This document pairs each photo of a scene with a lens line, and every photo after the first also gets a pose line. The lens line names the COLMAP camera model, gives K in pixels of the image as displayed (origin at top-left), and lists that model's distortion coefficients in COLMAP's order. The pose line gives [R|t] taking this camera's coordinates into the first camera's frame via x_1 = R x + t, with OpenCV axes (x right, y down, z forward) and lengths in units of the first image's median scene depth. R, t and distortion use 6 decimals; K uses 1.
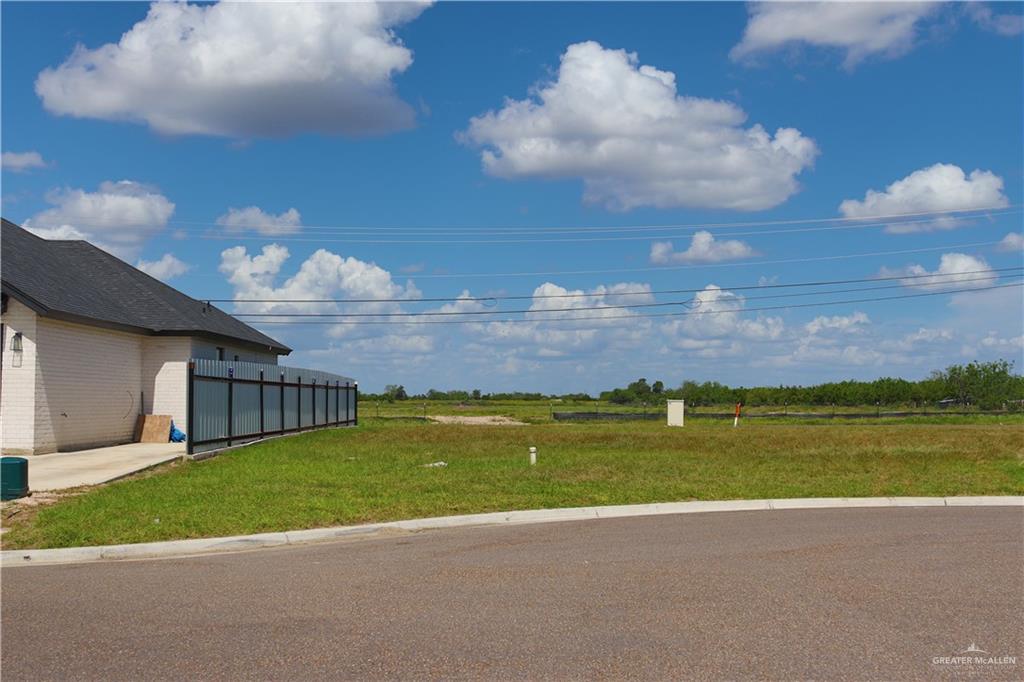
lens RADIAL K [[1221.9, 0, 537.1], [0, 1221.9, 338.1], [0, 0, 1]] dist [-0.095355, 0.066575]
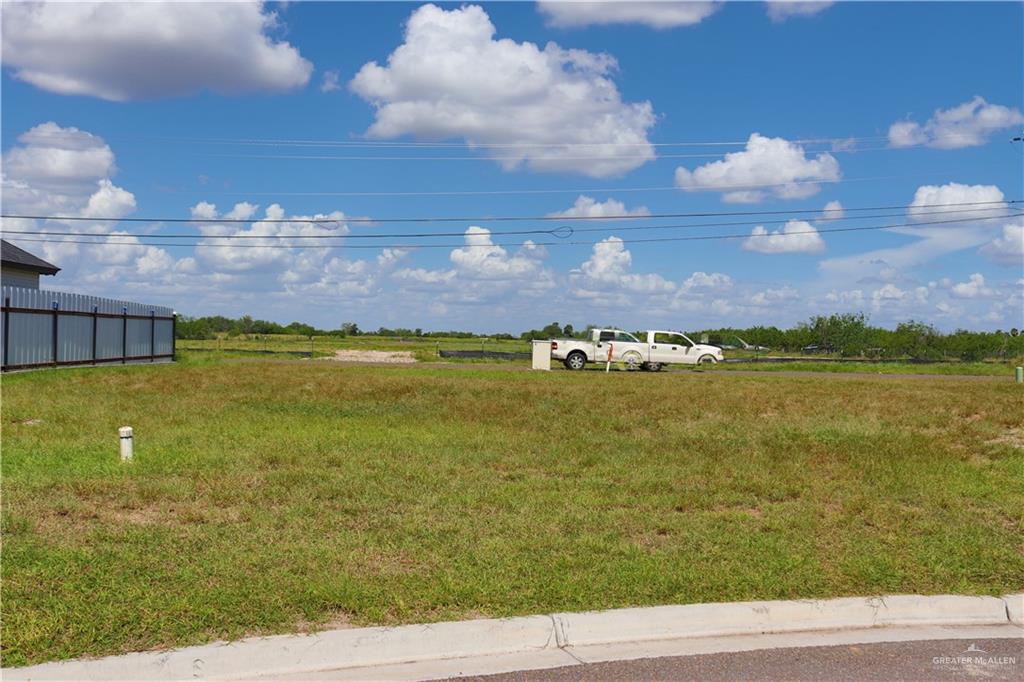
lens RADIAL K [[1000.2, 0, 512.0], [0, 1000.2, 341.0], [0, 0, 1]] dist [-0.188124, 0.207903]
pose [[0.998926, 0.022859, 0.040303, 0.054625], [-0.024960, 0.998314, 0.052401, 0.011671], [-0.039037, -0.053350, 0.997813, 0.237367]]
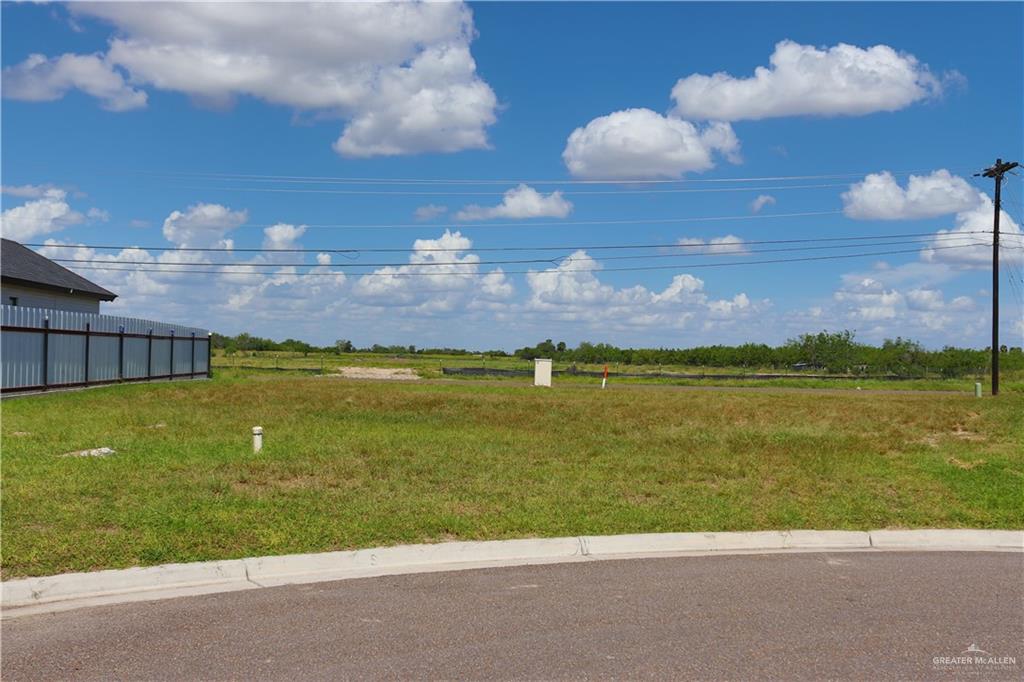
lens RADIAL K [[1000.2, 0, 512.0], [0, 1000.2, 341.0], [0, 0, 1]] dist [-0.188124, 0.207903]
pose [[0.998618, 0.023661, 0.046918, 0.044294], [-0.025338, 0.999050, 0.035468, 0.007314], [-0.046034, -0.036608, 0.998269, 0.176421]]
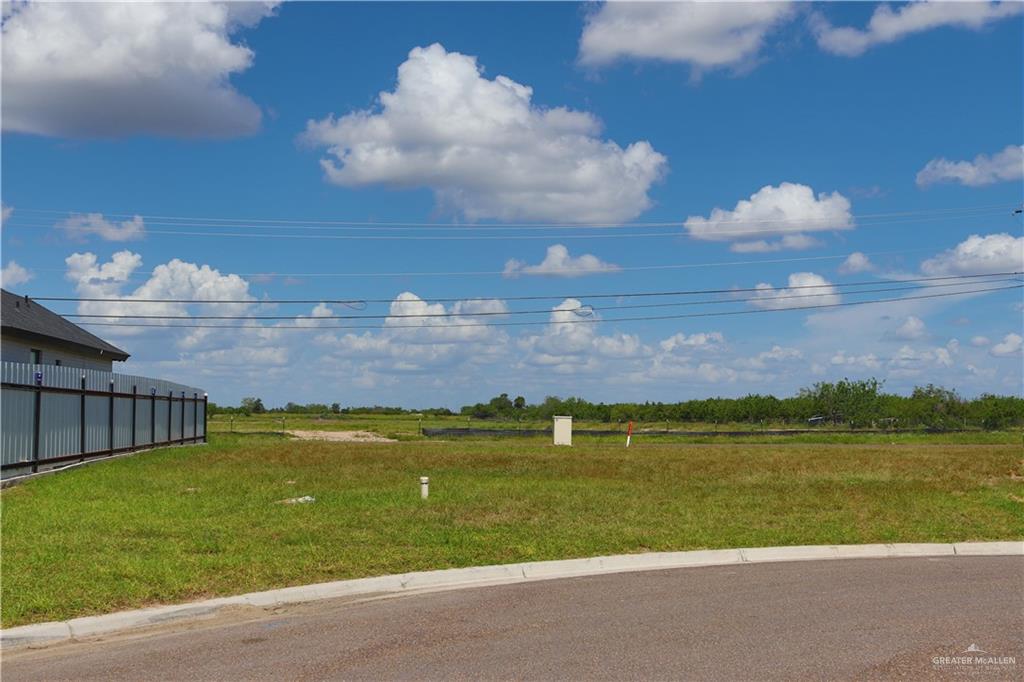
lens RADIAL K [[1221.9, 0, 537.1], [0, 1221.9, 338.1], [0, 0, 1]] dist [-0.095355, 0.066575]
pose [[0.993479, 0.013542, 0.113206, -0.008568], [-0.012173, 0.999844, -0.012772, 0.003639], [-0.113362, 0.011311, 0.993489, 0.083542]]
